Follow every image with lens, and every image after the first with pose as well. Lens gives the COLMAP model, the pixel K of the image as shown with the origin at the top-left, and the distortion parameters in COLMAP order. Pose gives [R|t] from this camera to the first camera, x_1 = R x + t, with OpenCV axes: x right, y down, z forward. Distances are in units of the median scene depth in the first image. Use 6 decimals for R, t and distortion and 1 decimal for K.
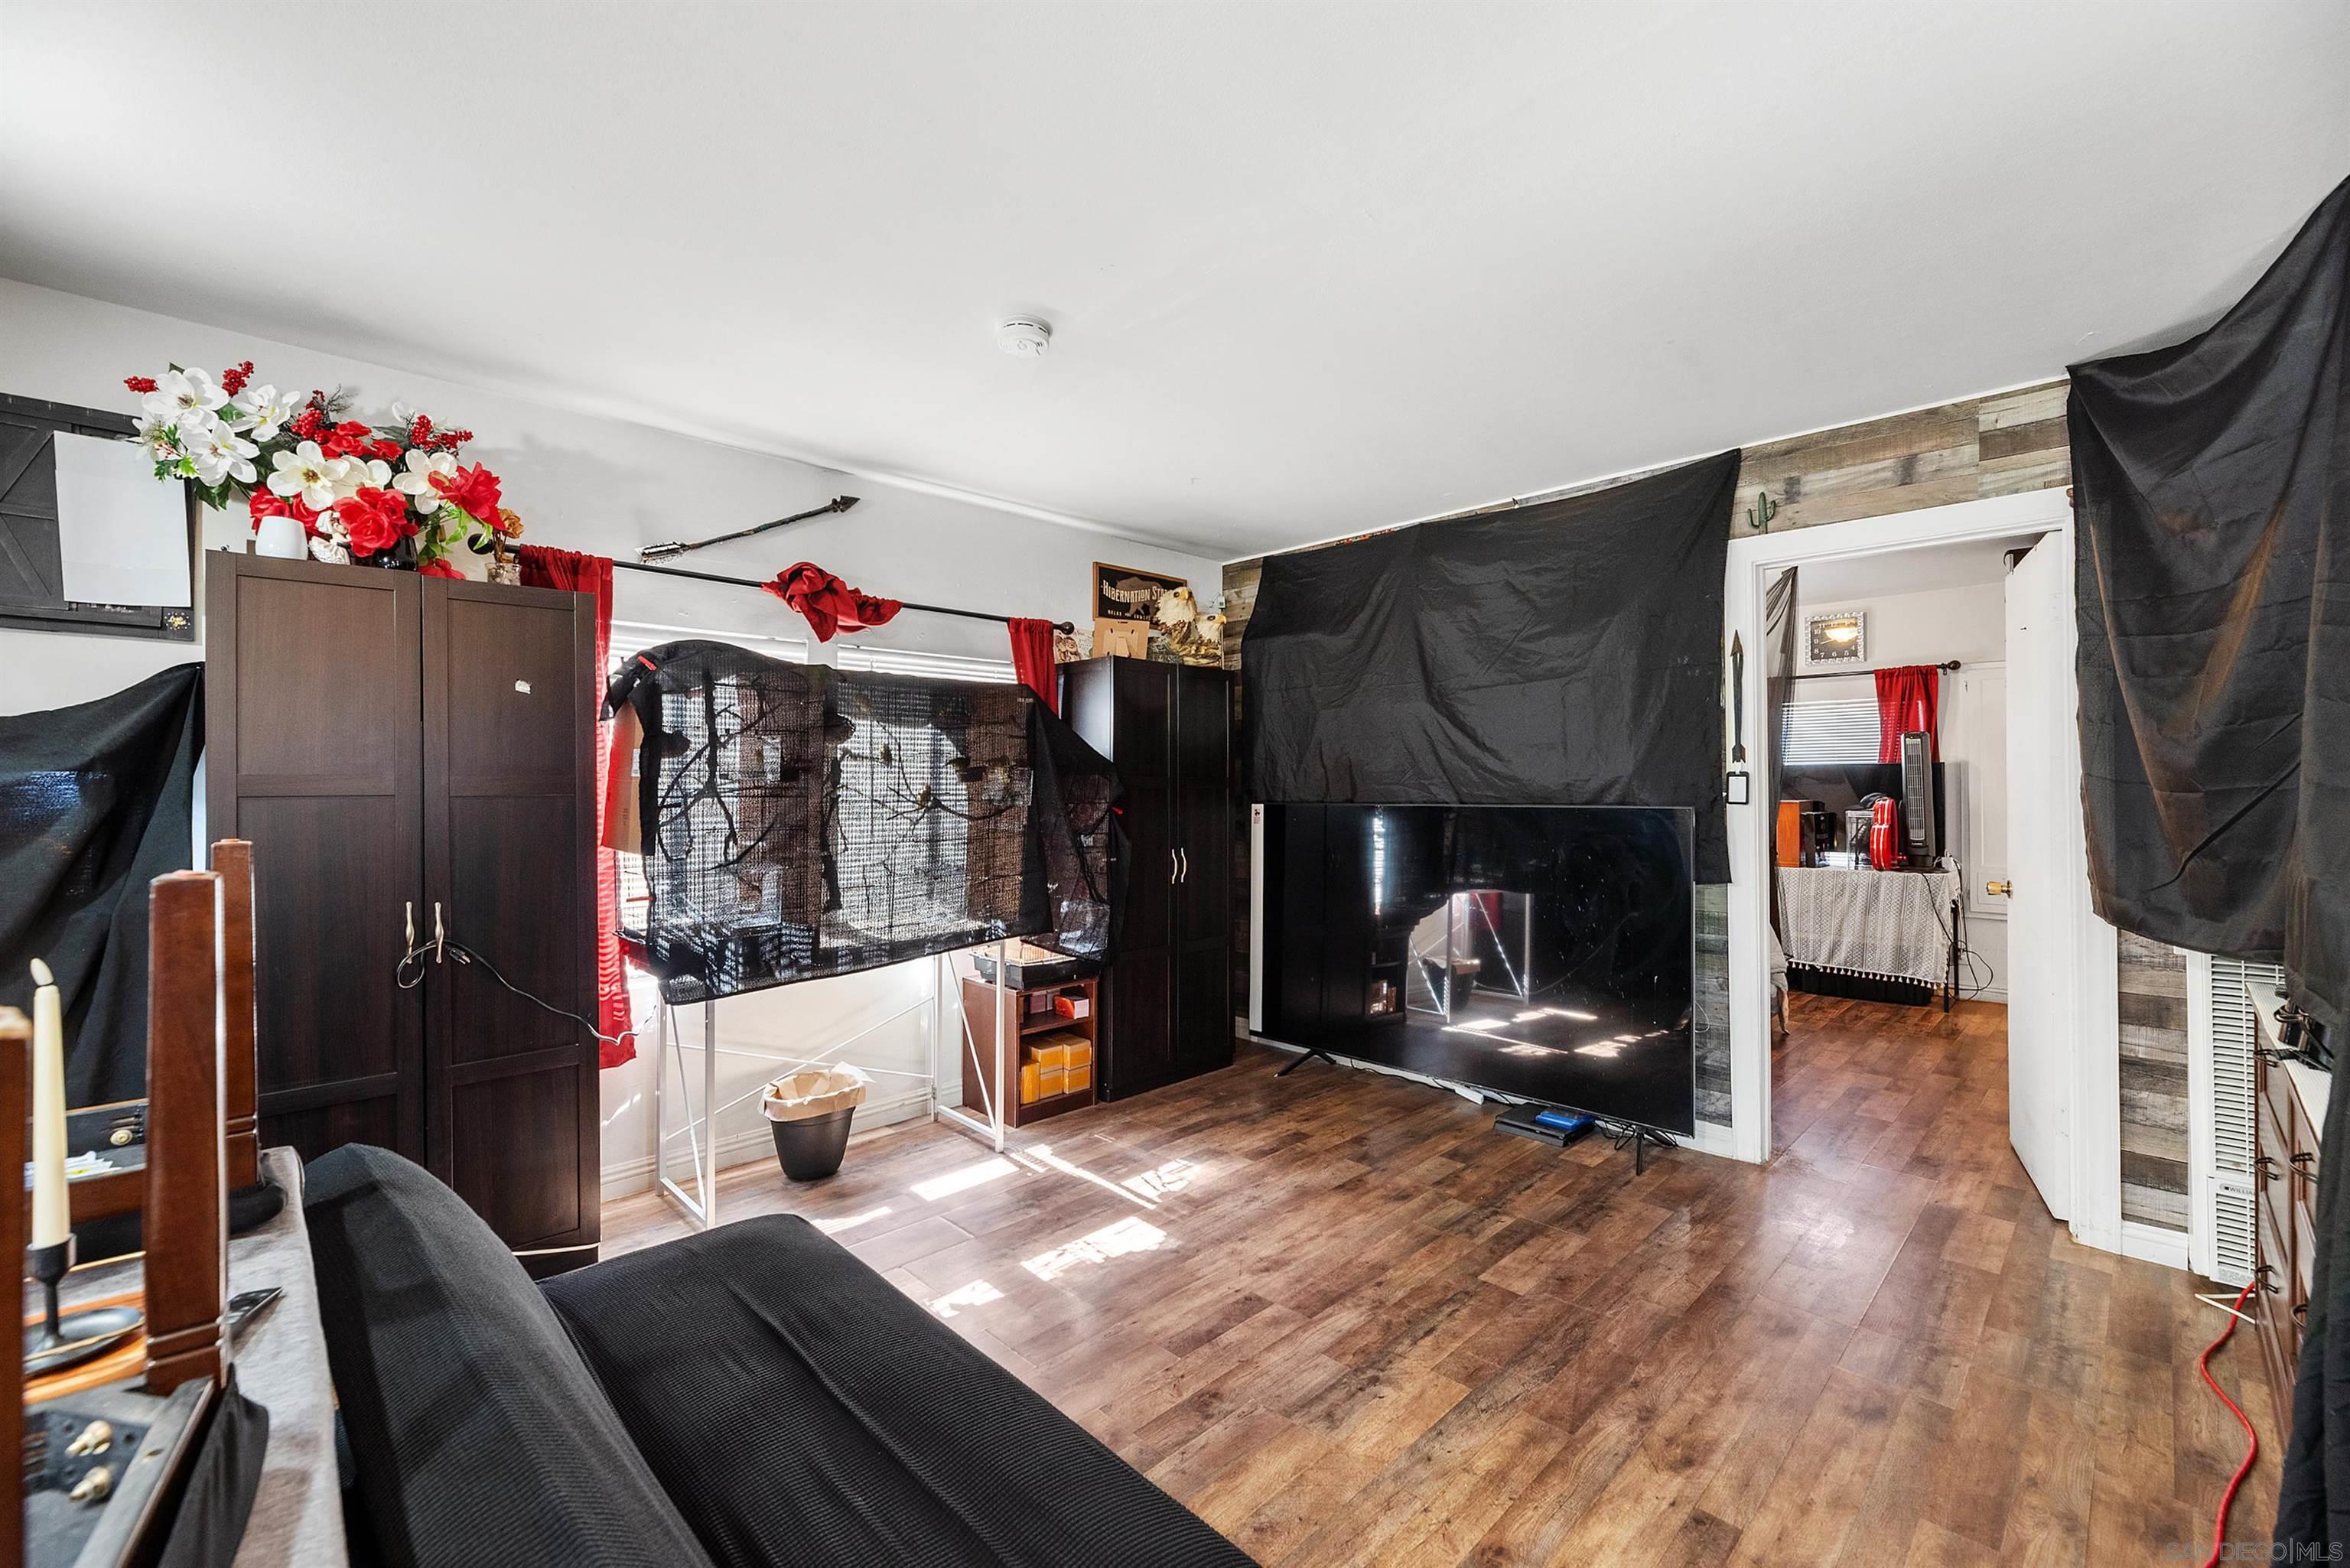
lens RADIAL K [[991.0, 0, 1172.2], [0, 991.0, 783.1], [0, 0, 1]] dist [-0.003647, 0.000590]
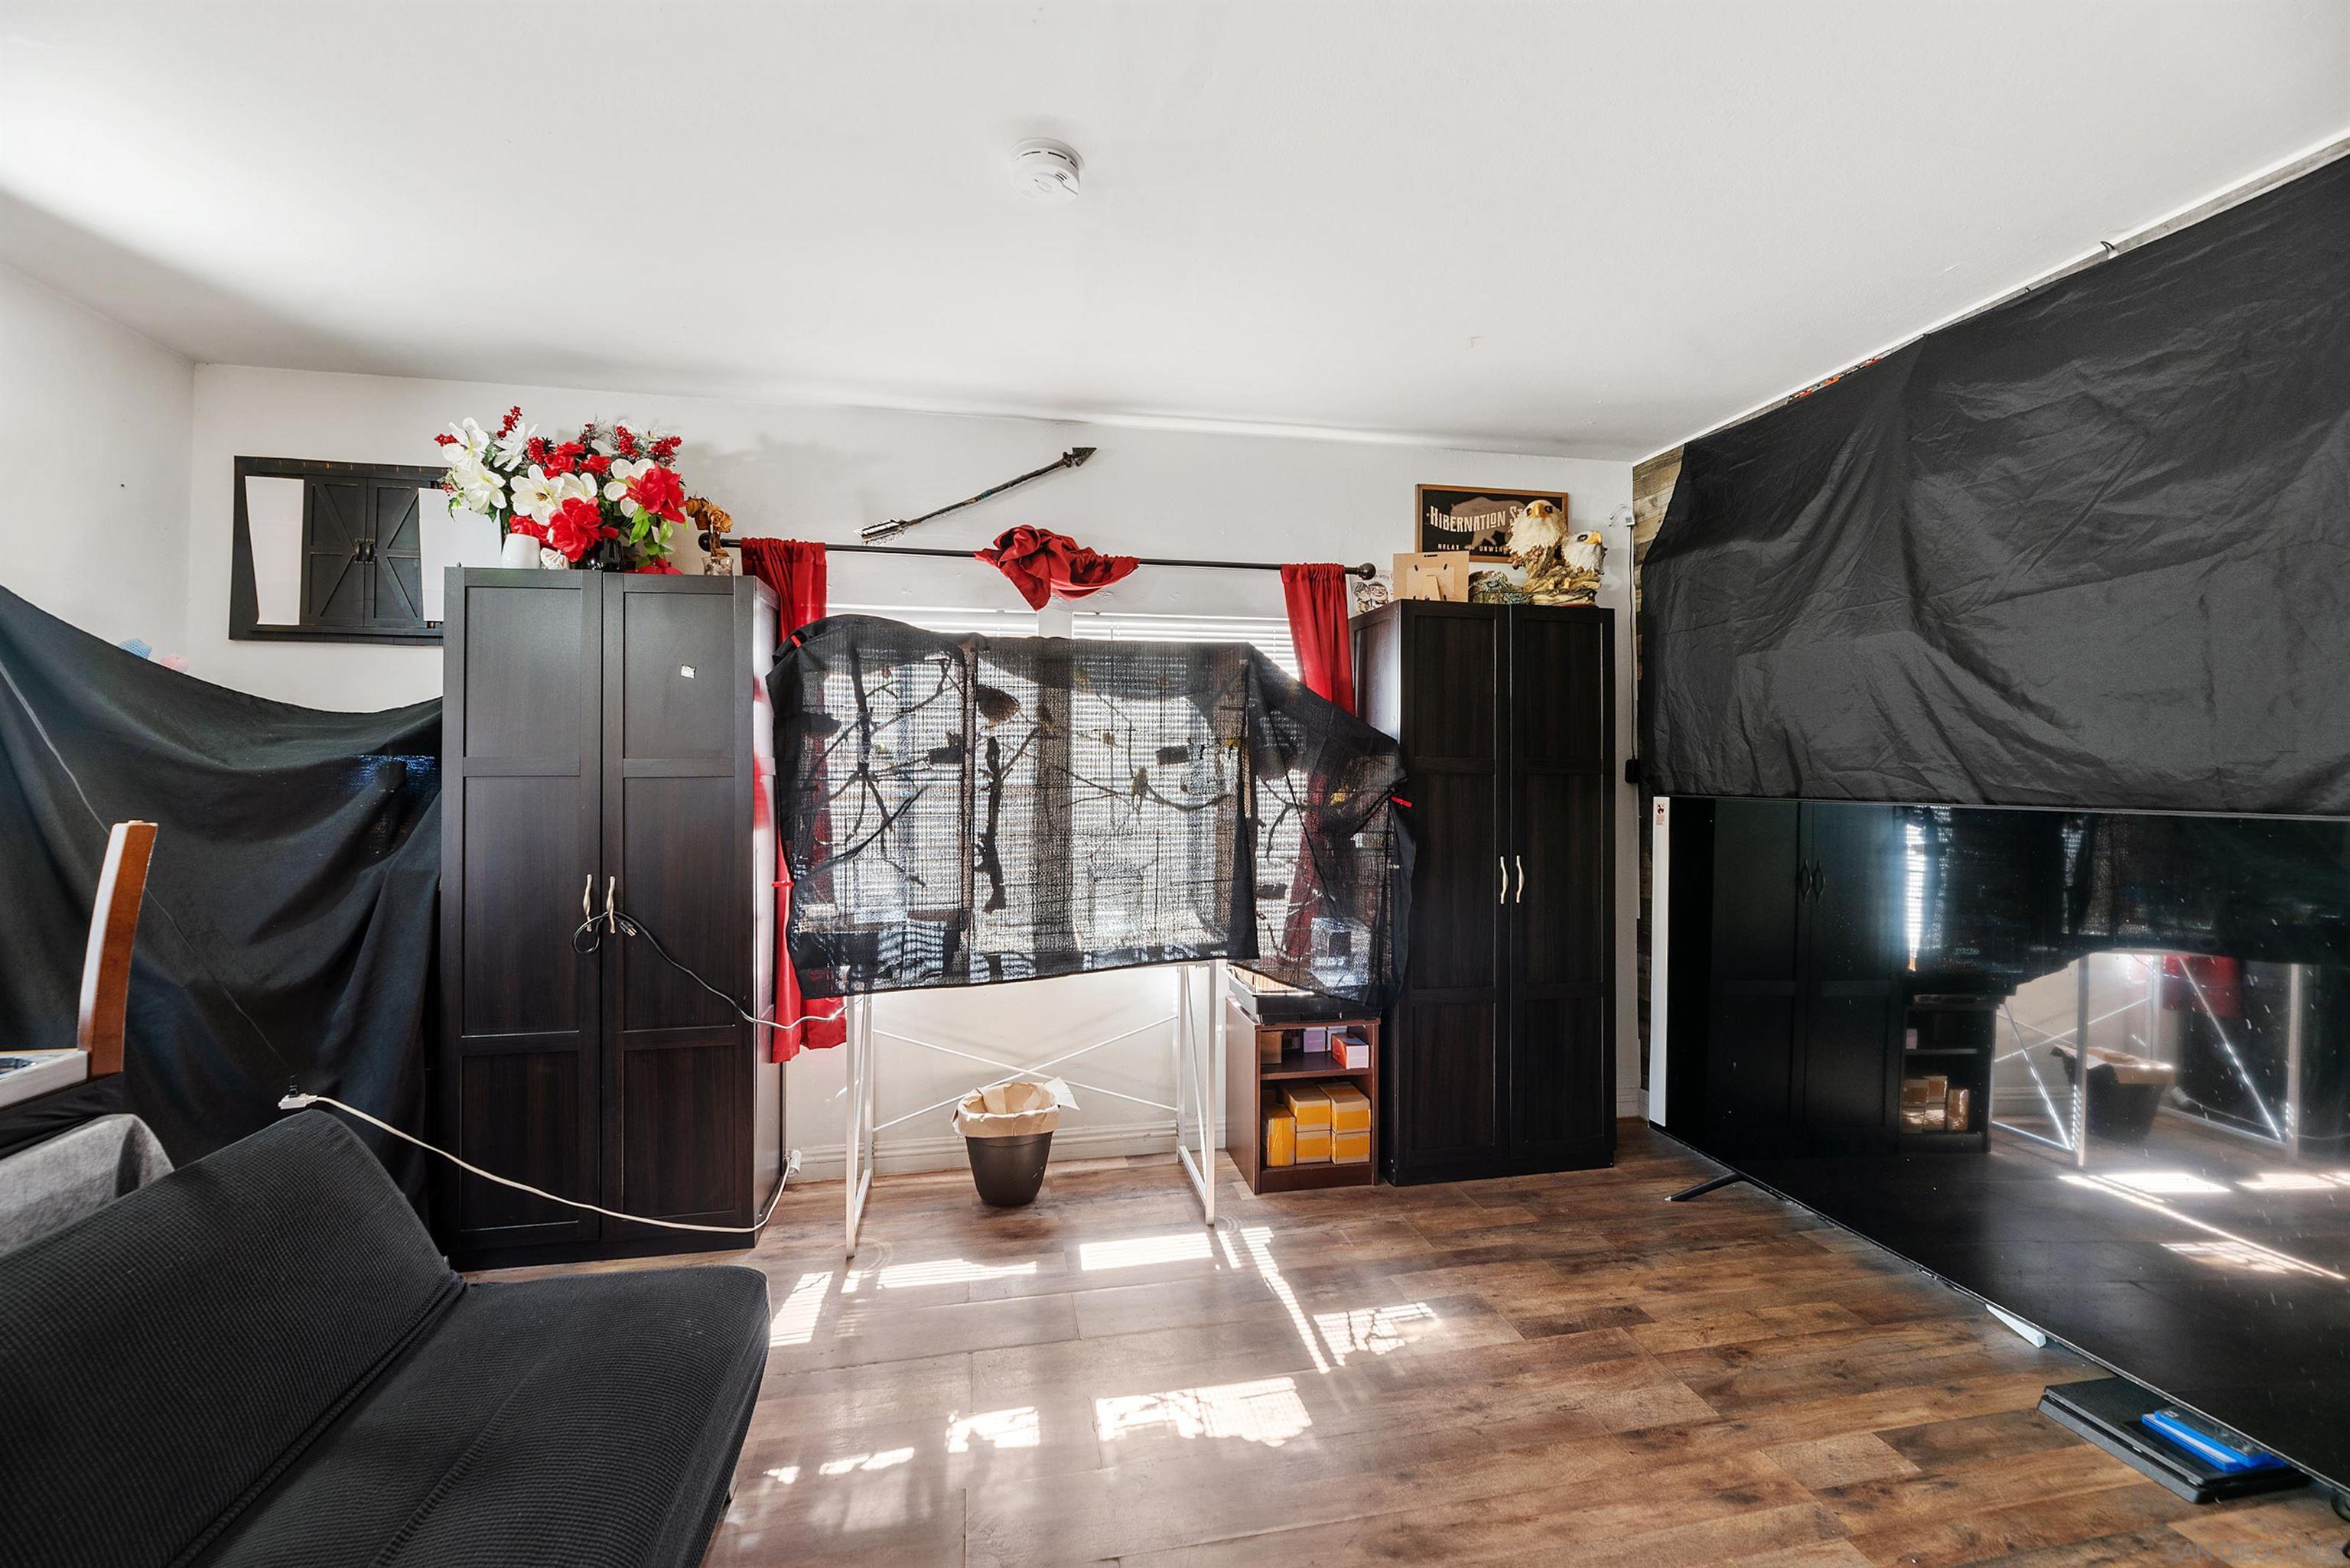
lens RADIAL K [[991.0, 0, 1169.6], [0, 991.0, 754.7], [0, 0, 1]] dist [-0.003647, 0.000590]
pose [[0.833357, -0.004019, -0.552721, 0.251367], [-0.001816, 0.999948, -0.010009, -0.001075], [0.552733, 0.009345, 0.833306, 0.314662]]
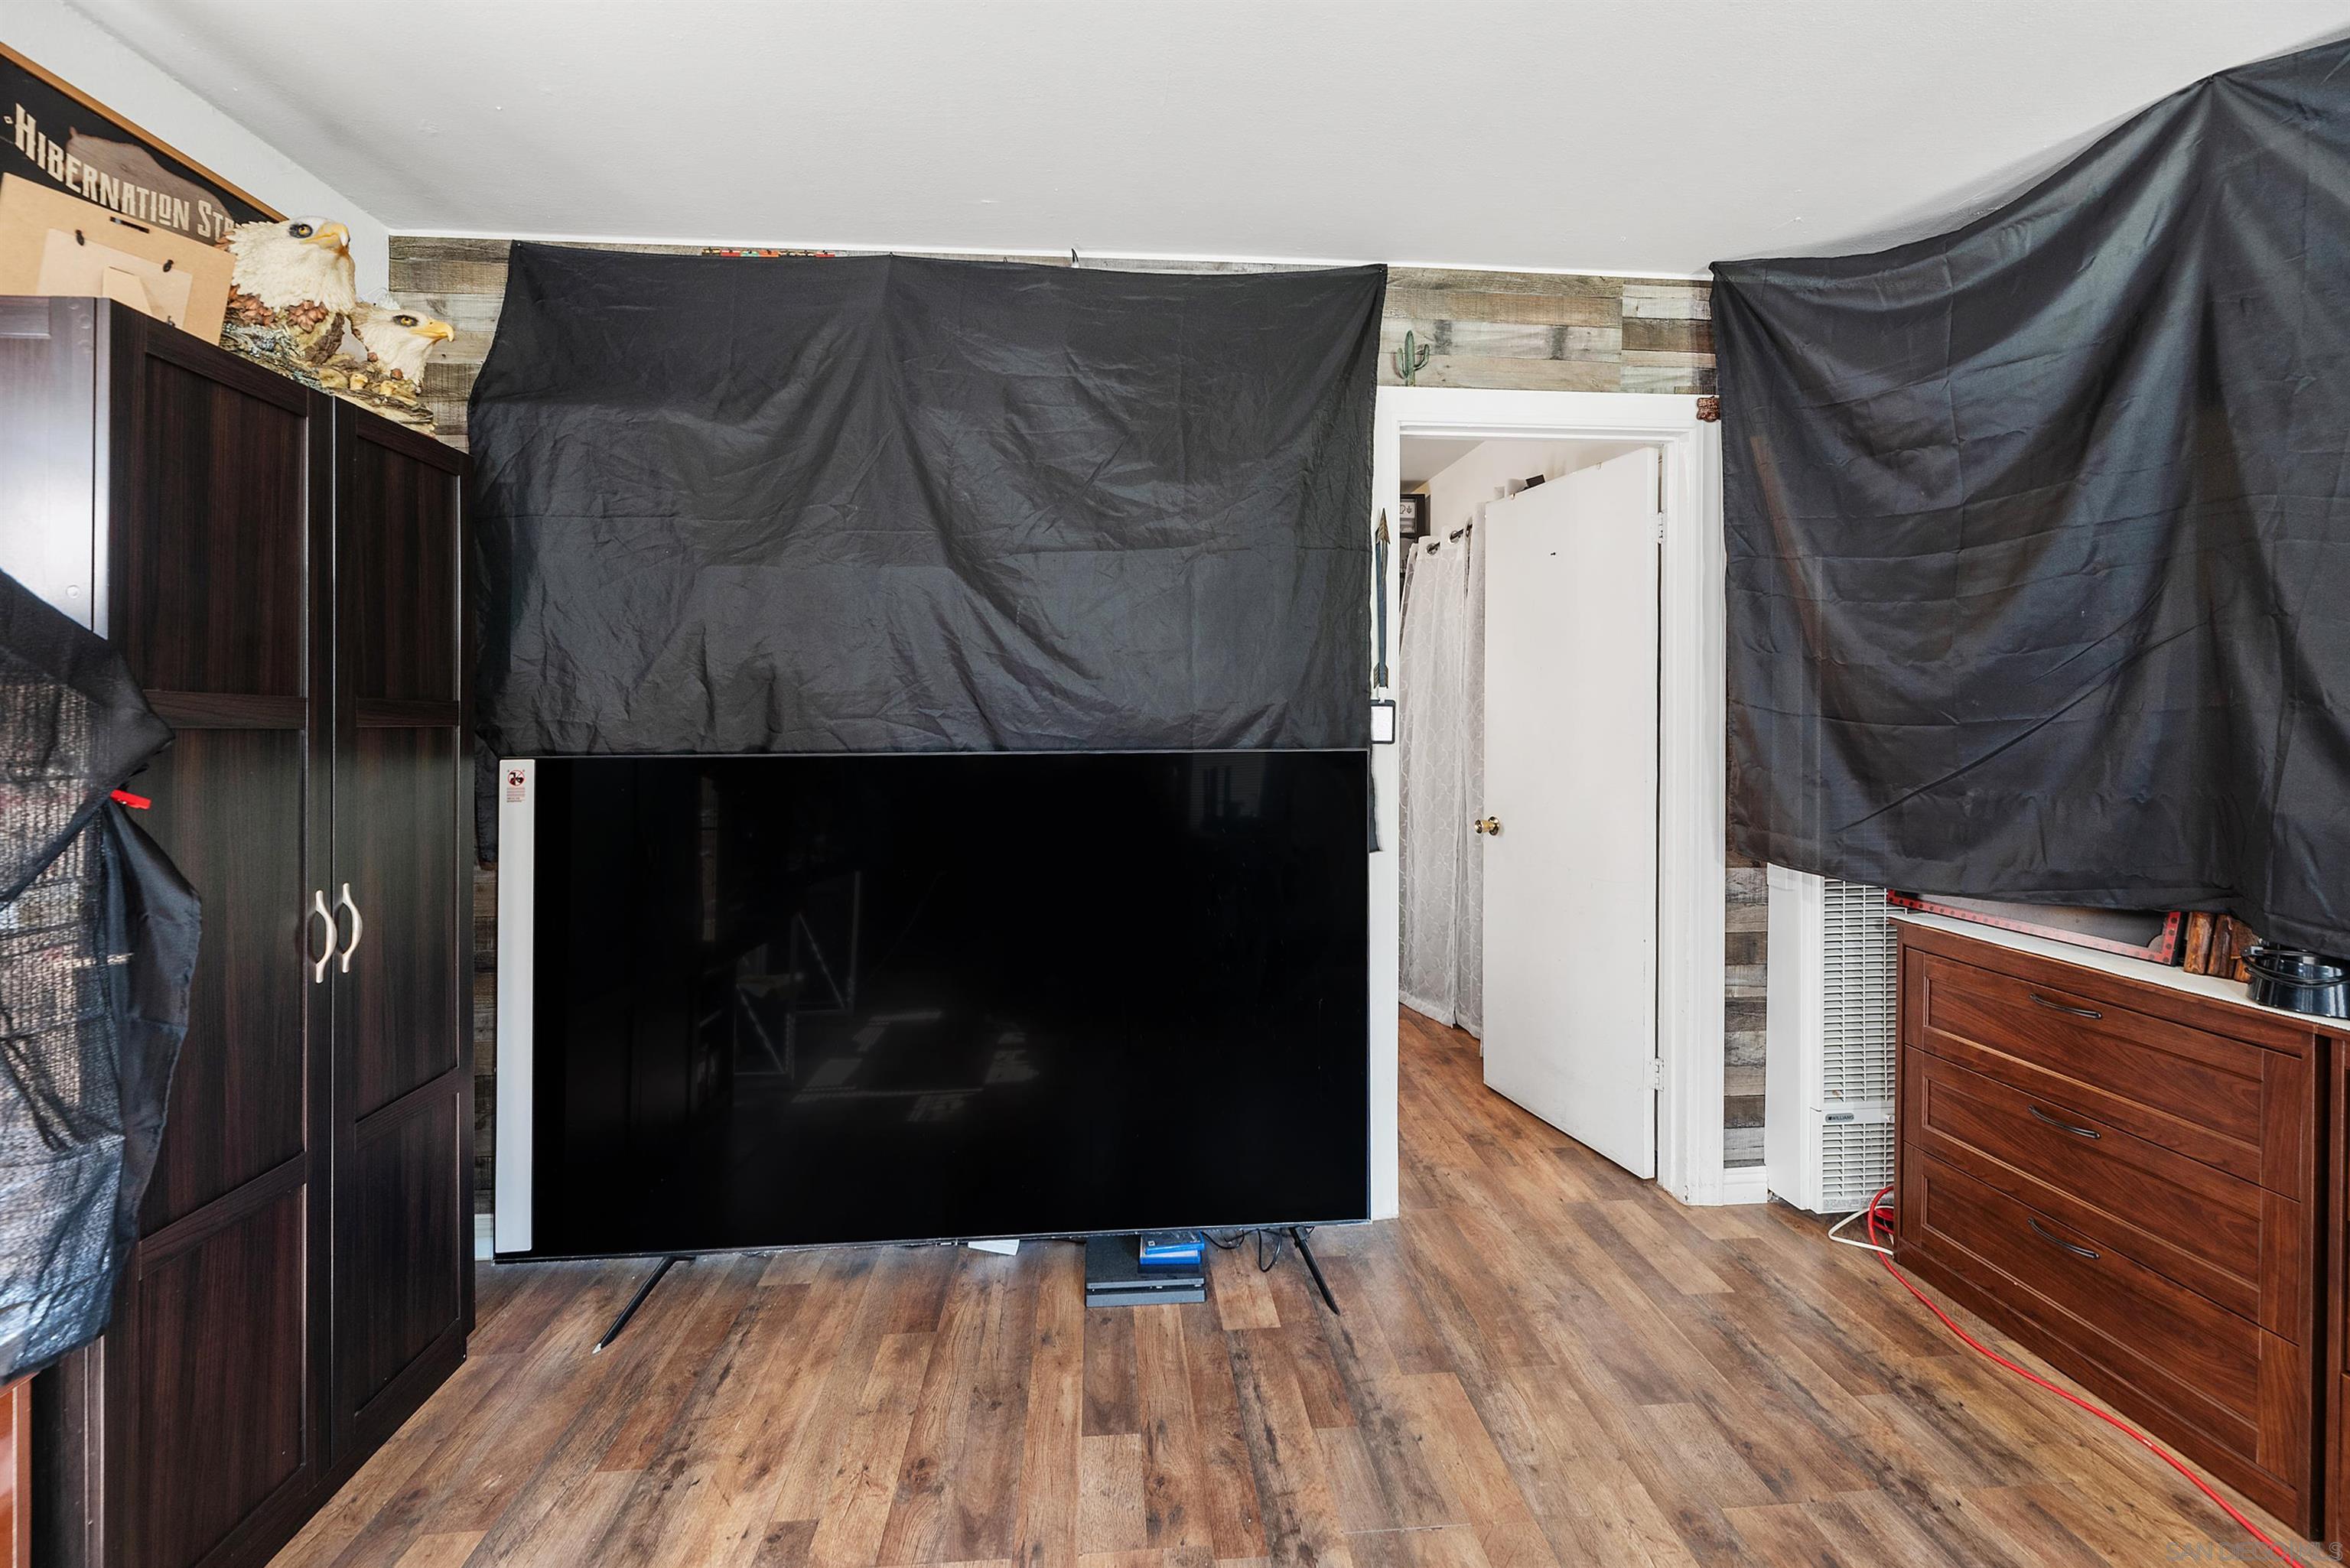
lens RADIAL K [[991.0, 0, 1197.3], [0, 991.0, 723.8], [0, 0, 1]] dist [-0.003647, 0.000590]
pose [[0.641396, -0.002975, 0.767204, -0.088945], [-0.001086, 0.999988, 0.004786, 0.002758], [-0.767209, -0.003903, 0.641385, 0.634004]]
